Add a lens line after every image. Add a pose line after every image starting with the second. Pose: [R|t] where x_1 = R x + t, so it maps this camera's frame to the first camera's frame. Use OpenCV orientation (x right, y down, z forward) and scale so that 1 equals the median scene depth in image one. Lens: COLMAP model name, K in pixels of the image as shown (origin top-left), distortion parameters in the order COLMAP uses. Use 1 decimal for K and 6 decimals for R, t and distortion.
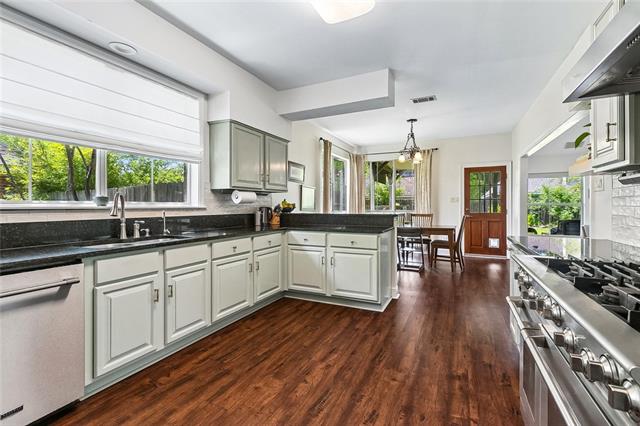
lens RADIAL K [[291.5, 0, 321.1], [0, 291.5, 208.3], [0, 0, 1]] dist [-0.001437, -0.000124]
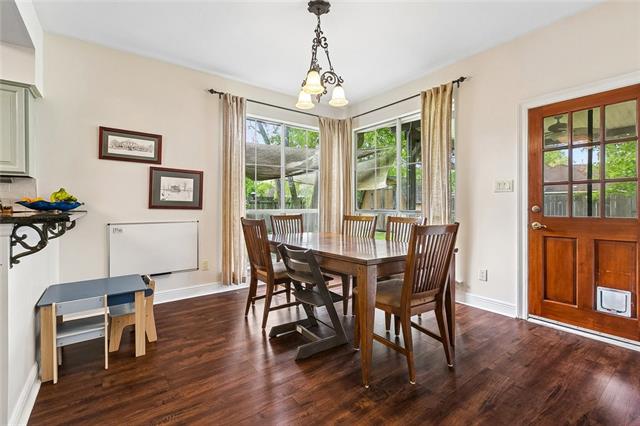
lens RADIAL K [[291.5, 0, 322.4], [0, 291.5, 210.8], [0, 0, 1]] dist [-0.001437, -0.000124]
pose [[0.885620, 0.006607, -0.464364, 0.436238], [-0.004029, 0.999970, 0.006546, 0.005896], [0.464393, -0.003926, 0.885620, 0.505042]]
